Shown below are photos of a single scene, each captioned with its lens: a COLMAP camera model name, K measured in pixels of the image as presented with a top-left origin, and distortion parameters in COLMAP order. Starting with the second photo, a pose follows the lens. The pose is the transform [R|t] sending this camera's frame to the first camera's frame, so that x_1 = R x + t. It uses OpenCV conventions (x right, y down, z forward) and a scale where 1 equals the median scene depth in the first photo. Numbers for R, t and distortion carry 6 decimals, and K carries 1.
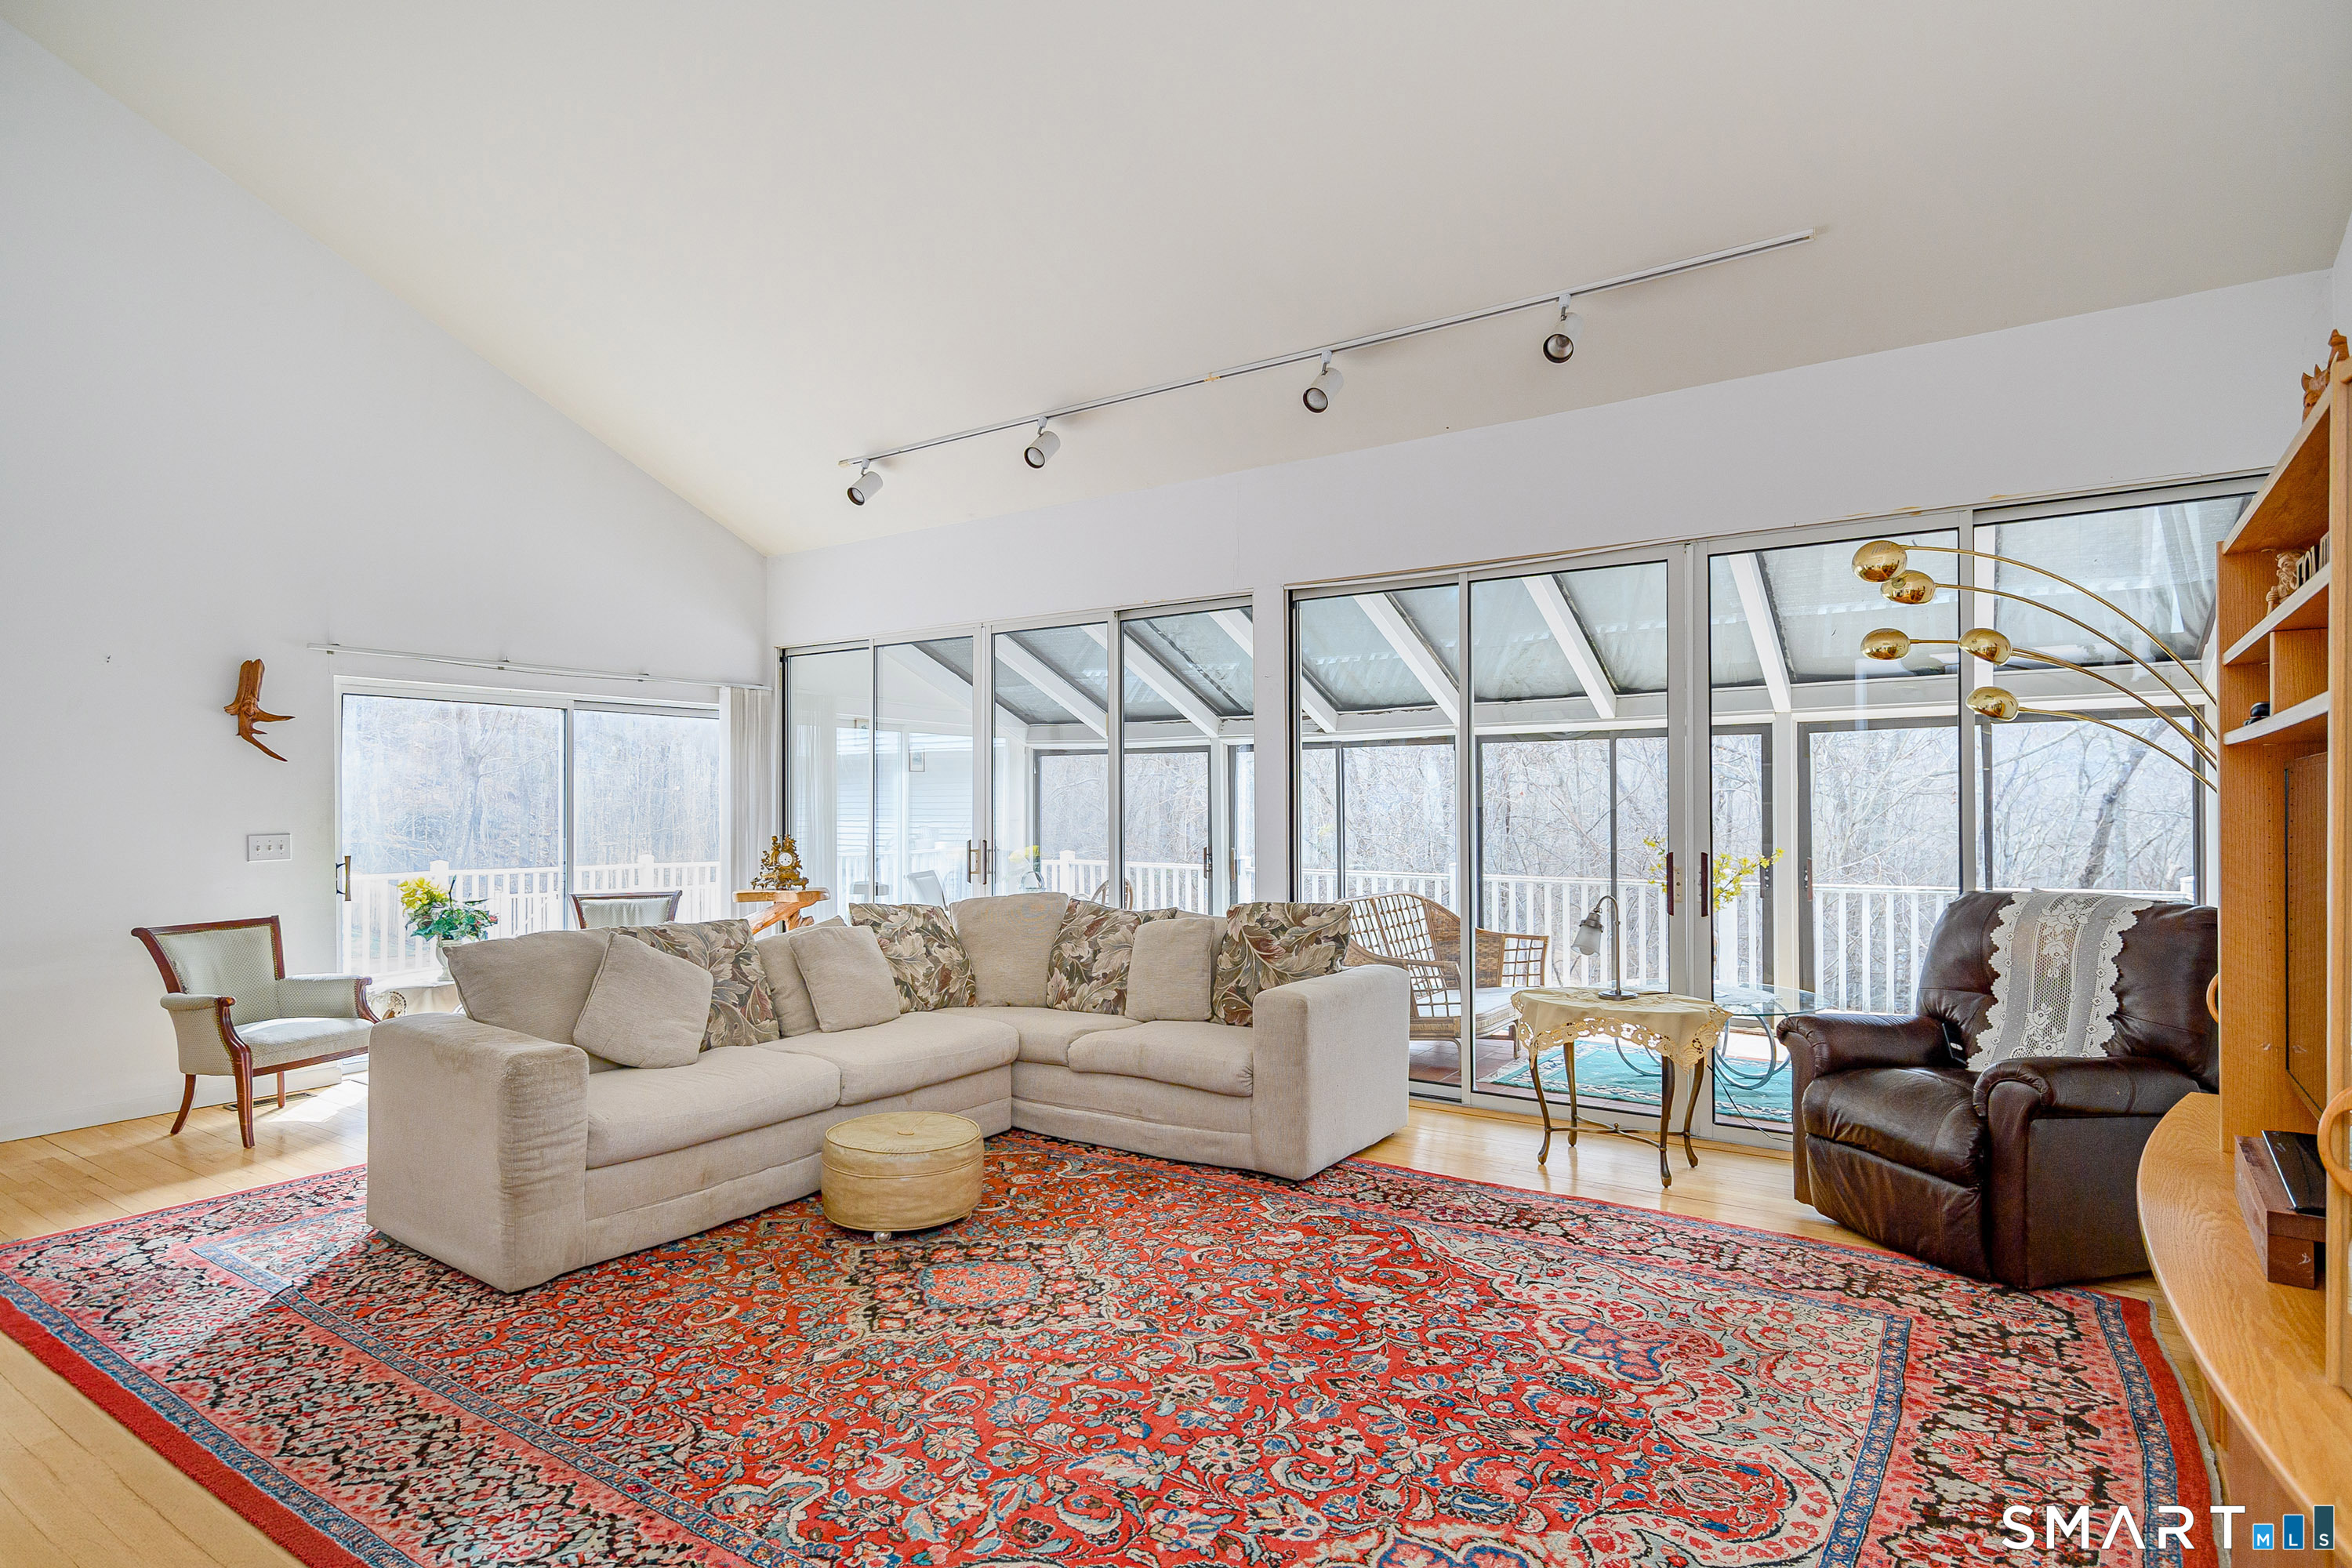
lens RADIAL K [[1204.3, 0, 1179.9], [0, 1204.3, 791.8], [0, 0, 1]] dist [-0.001826, 0.000518]
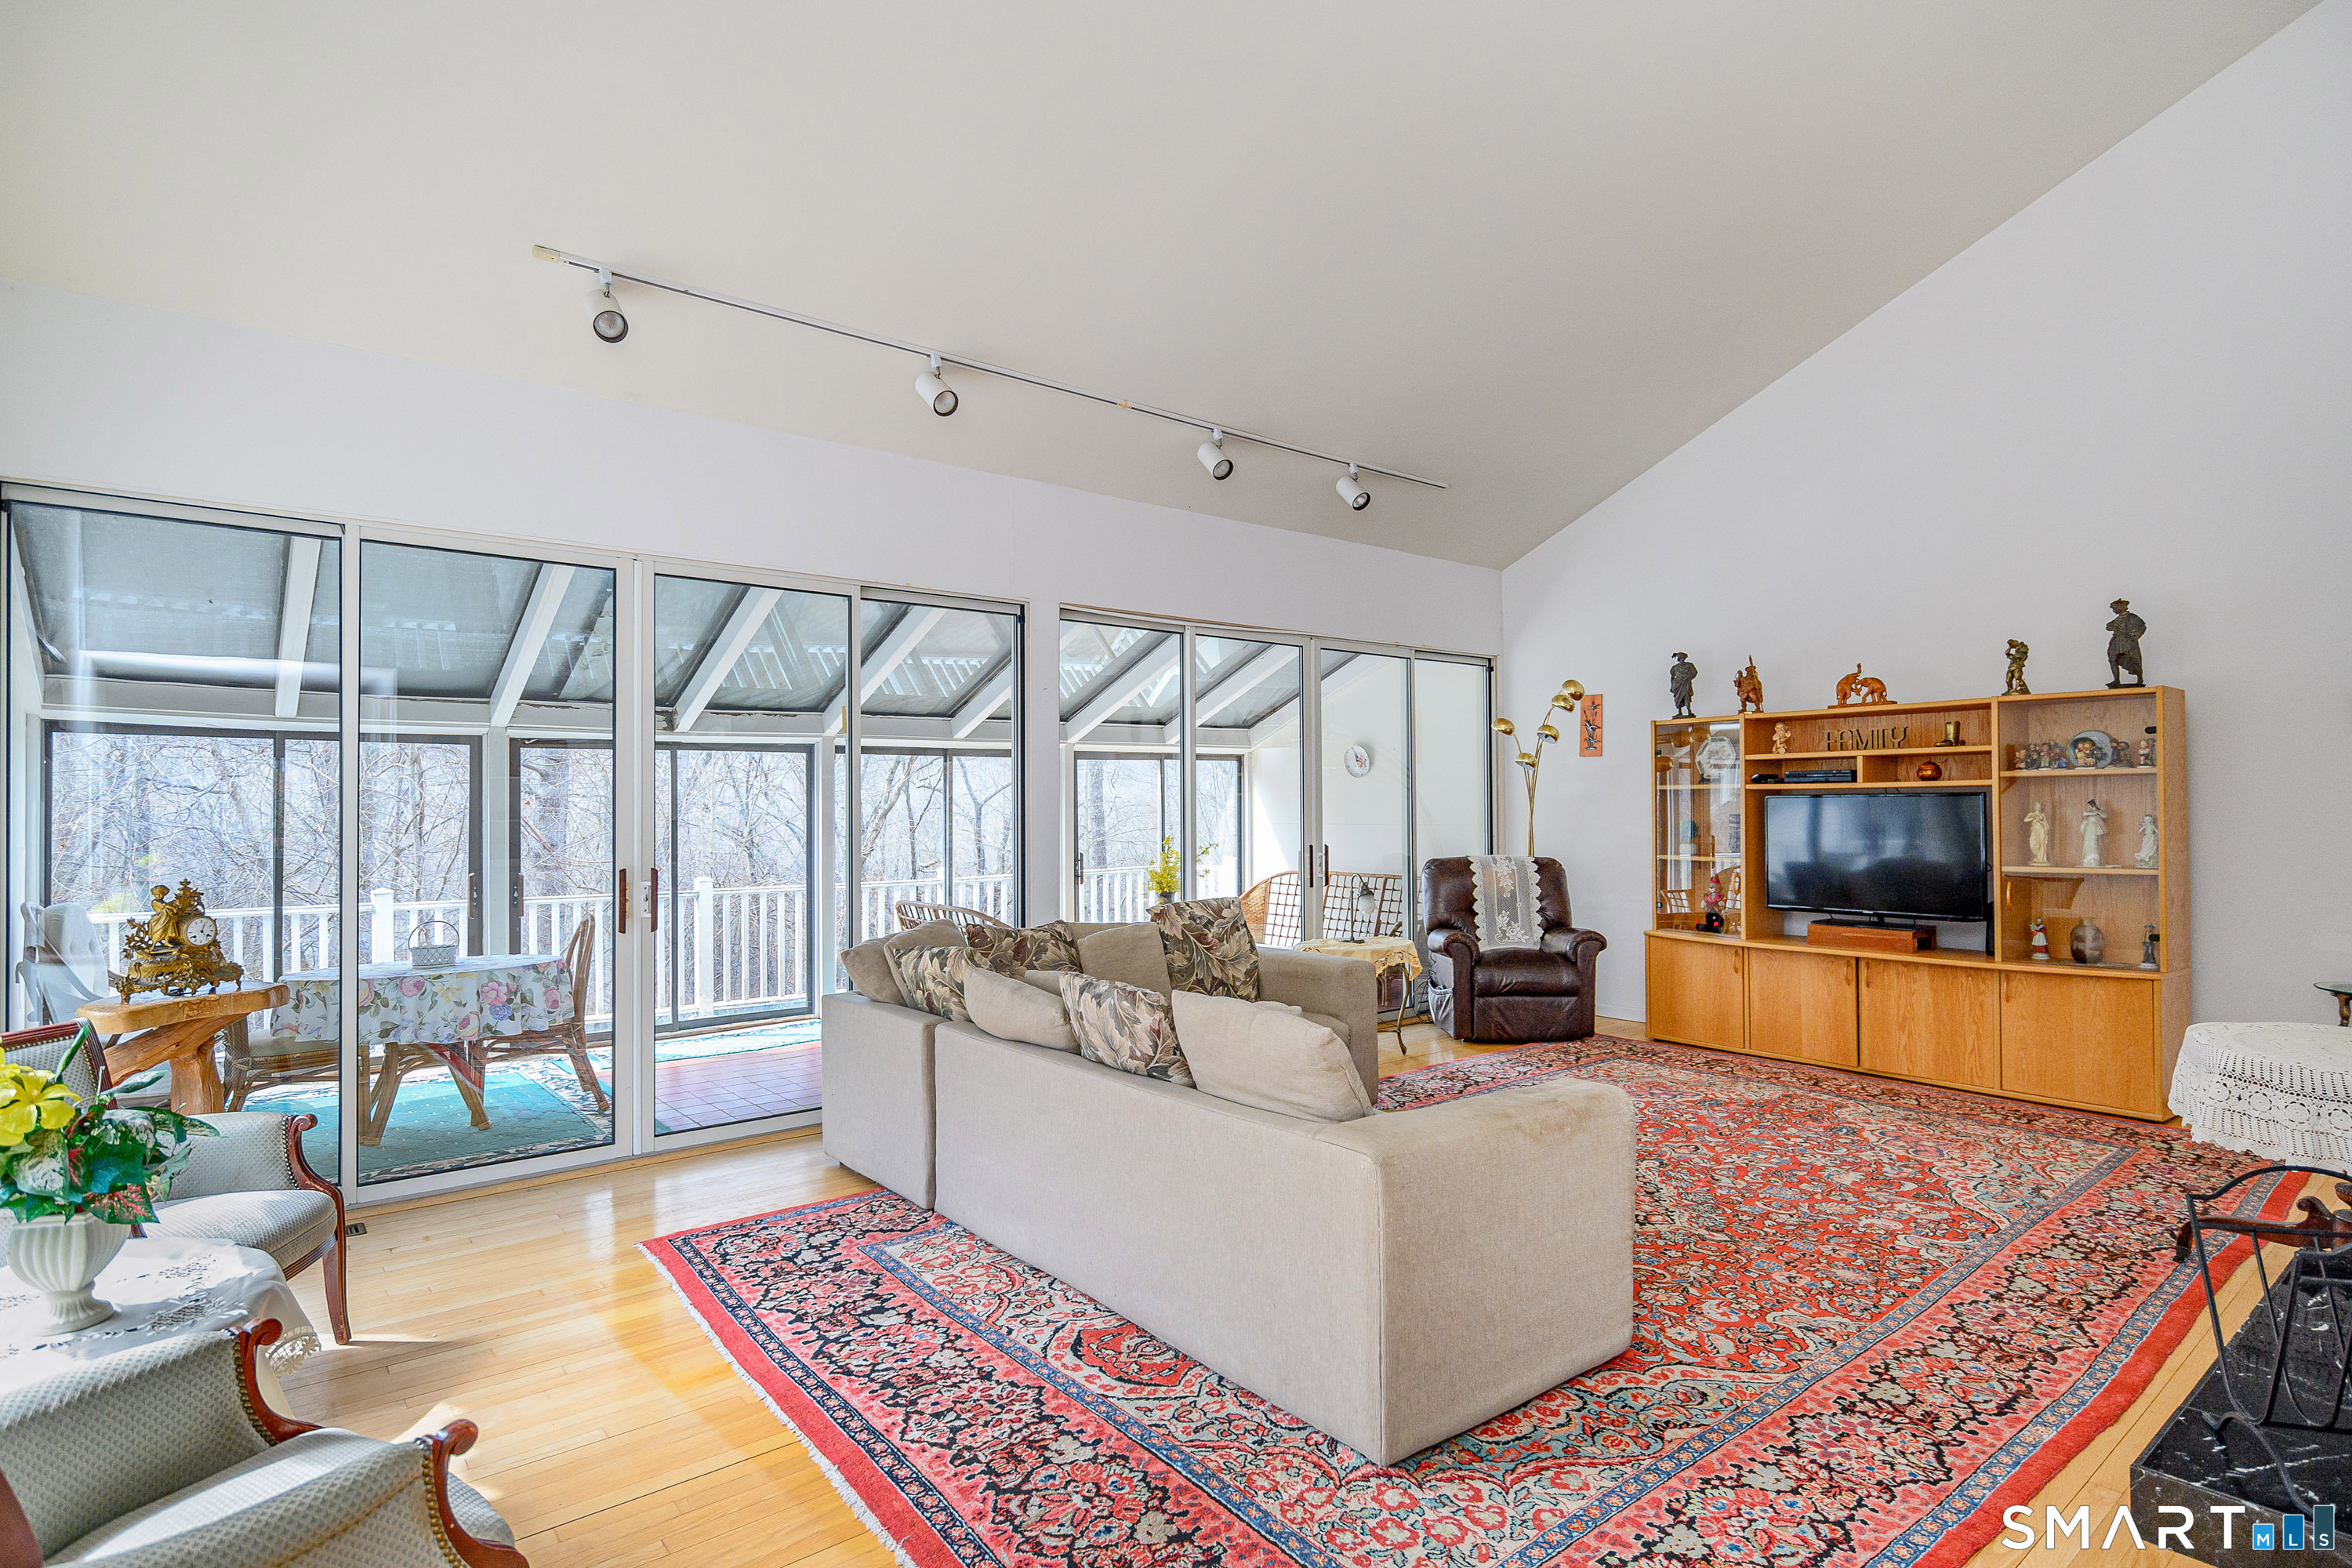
lens RADIAL K [[1204.3, 0, 1180.9], [0, 1204.3, 791.4], [0, 0, 1]] dist [-0.001826, 0.000518]
pose [[0.288117, 0.017391, 0.957437, -1.410682], [-0.002706, 0.999846, -0.017347, 0.015038], [-0.957591, 0.002407, 0.288120, 0.980613]]
